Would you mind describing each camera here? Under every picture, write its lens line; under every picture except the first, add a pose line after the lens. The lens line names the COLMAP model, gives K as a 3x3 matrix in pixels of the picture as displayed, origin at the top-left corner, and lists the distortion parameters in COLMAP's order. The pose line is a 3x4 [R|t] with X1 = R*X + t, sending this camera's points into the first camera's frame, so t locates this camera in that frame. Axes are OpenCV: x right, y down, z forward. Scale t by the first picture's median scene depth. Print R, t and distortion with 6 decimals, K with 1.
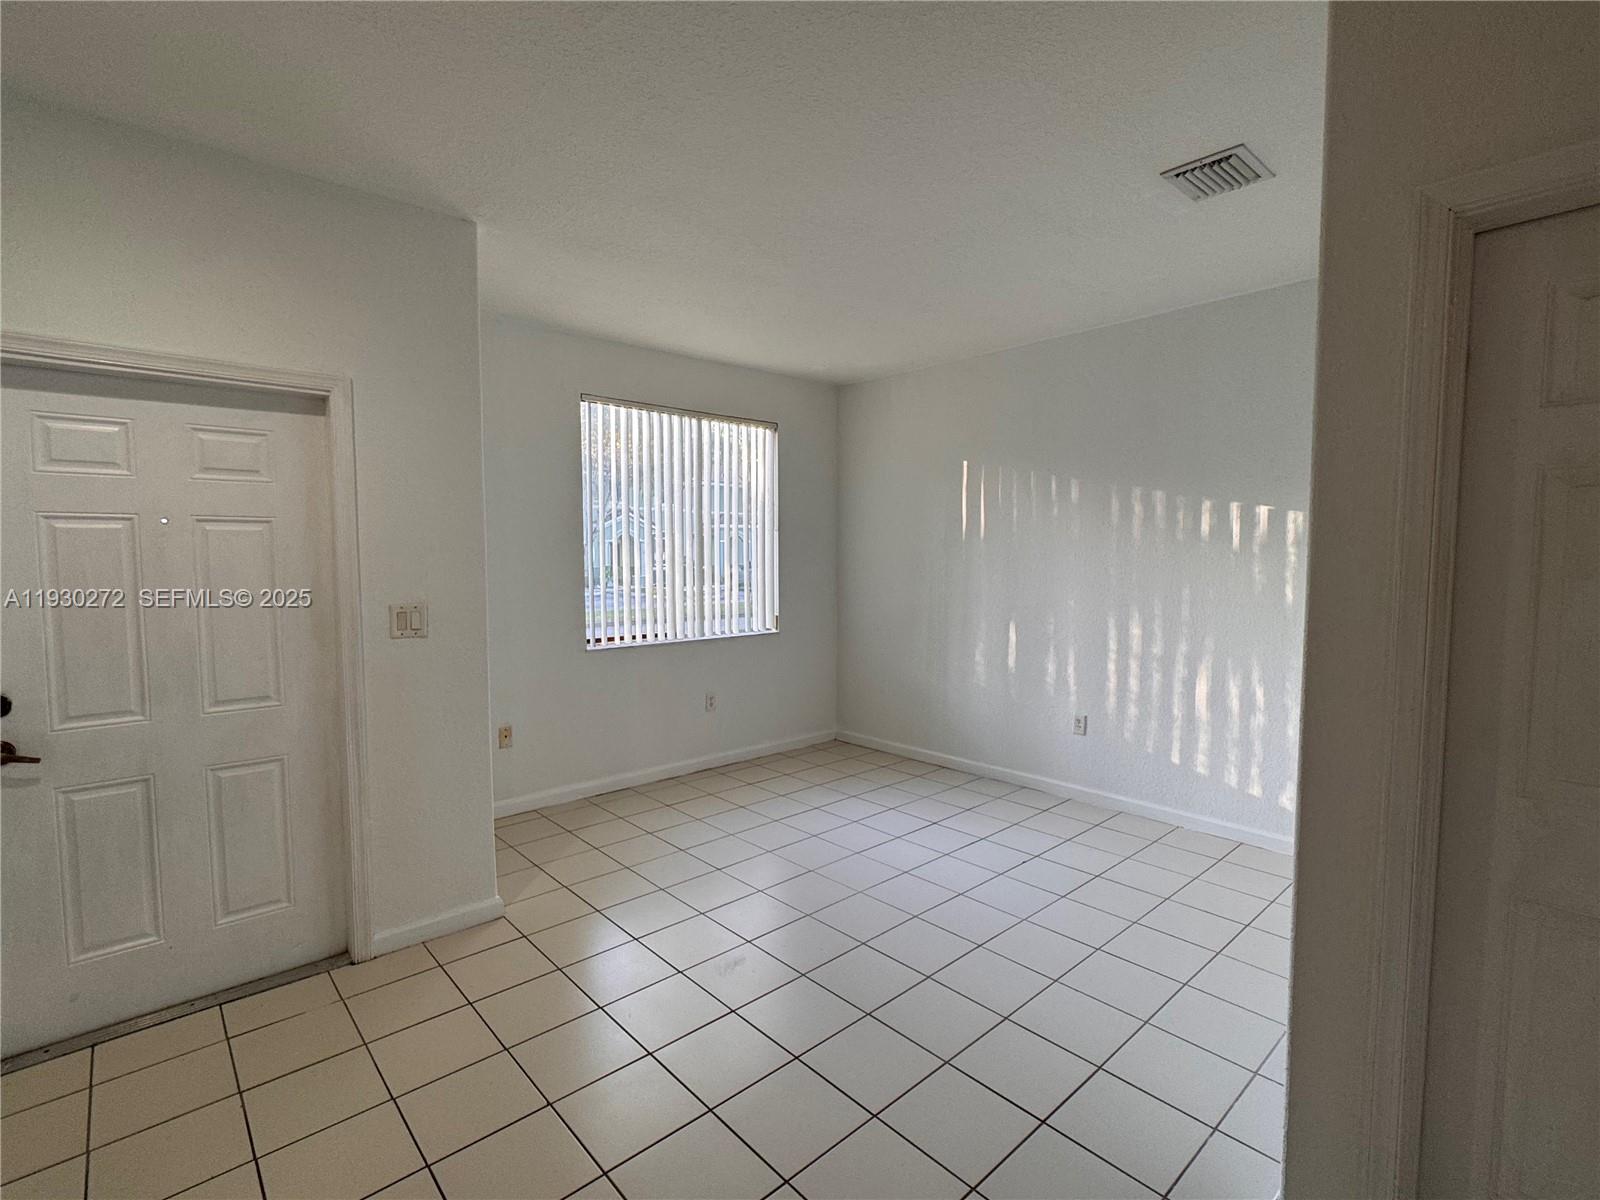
lens RADIAL K [[757.9, 0, 798.3], [0, 757.9, 598.2], [0, 0, 1]] dist [0.006409, 0.000507]
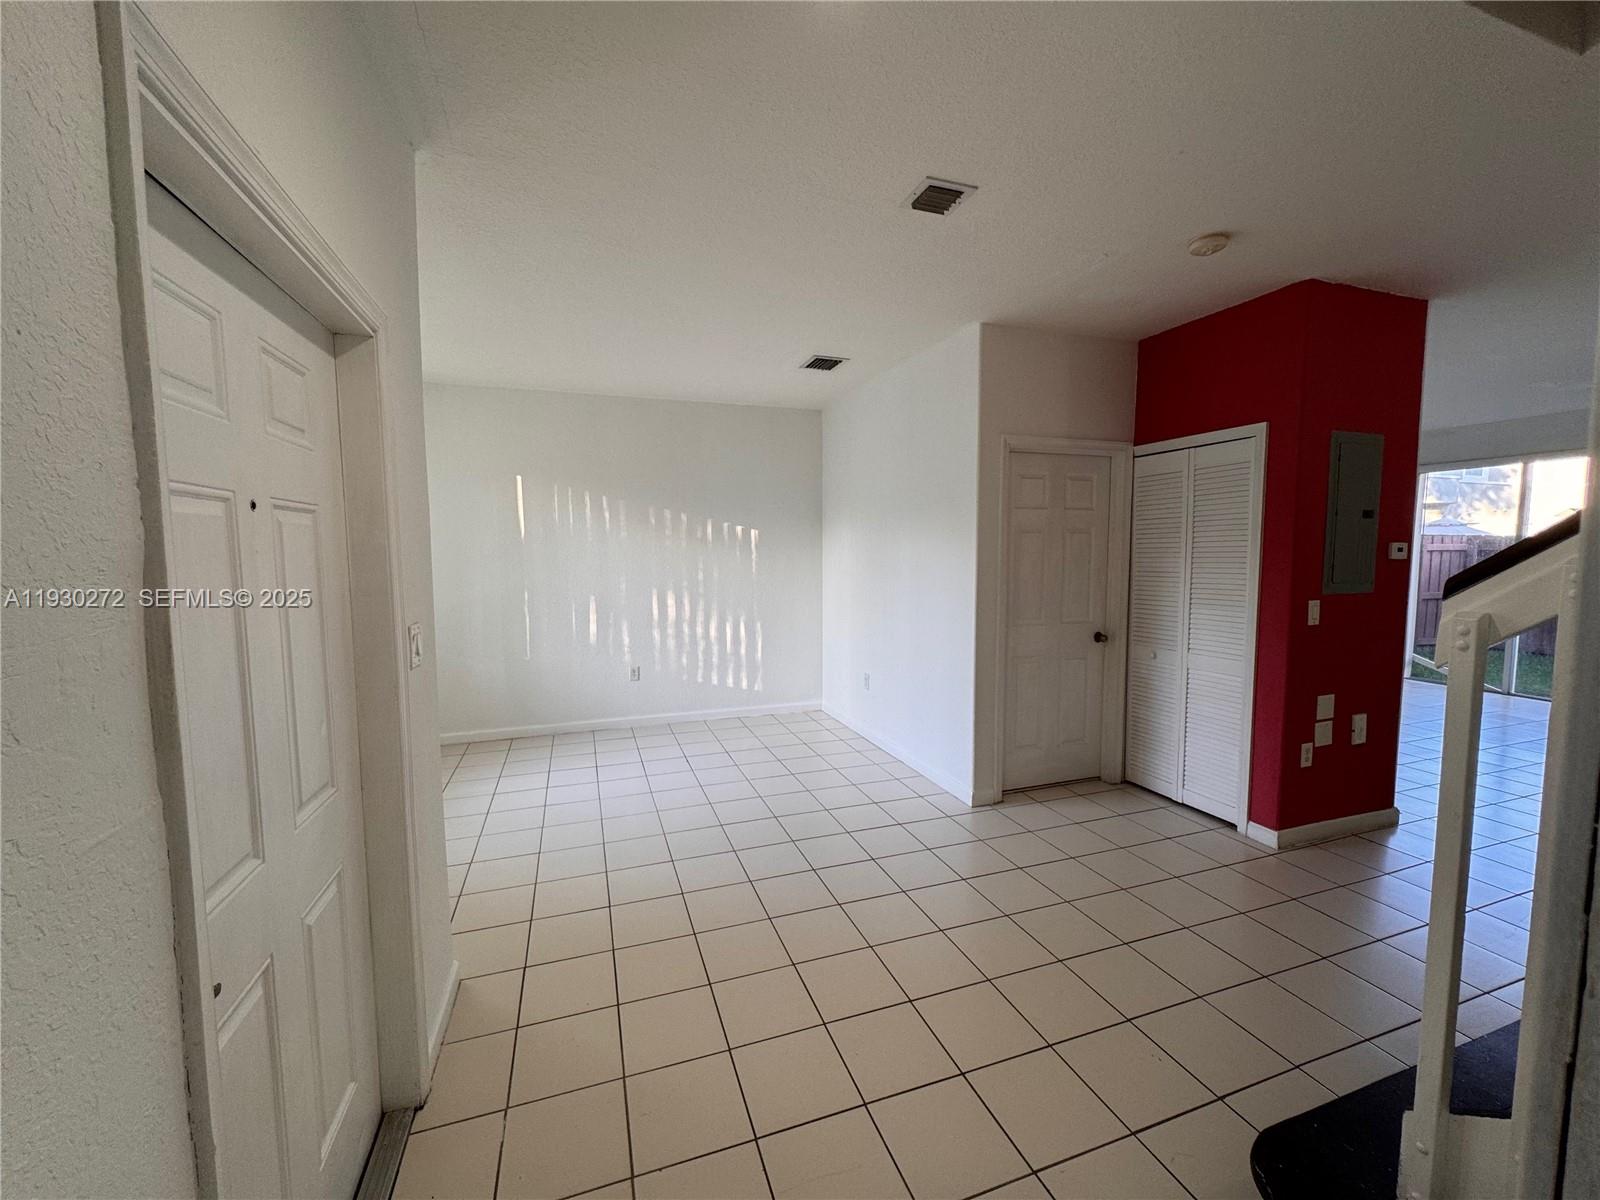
lens RADIAL K [[635.3, 0, 797.9], [0, 635.3, 599.5], [0, 0, 1]] dist [-0.002250, -0.000106]
pose [[0.390361, -0.075685, 0.917546, -0.664249], [0.065847, 0.996358, 0.054172, -0.018359], [-0.918304, 0.039271, 0.393923, 0.267036]]
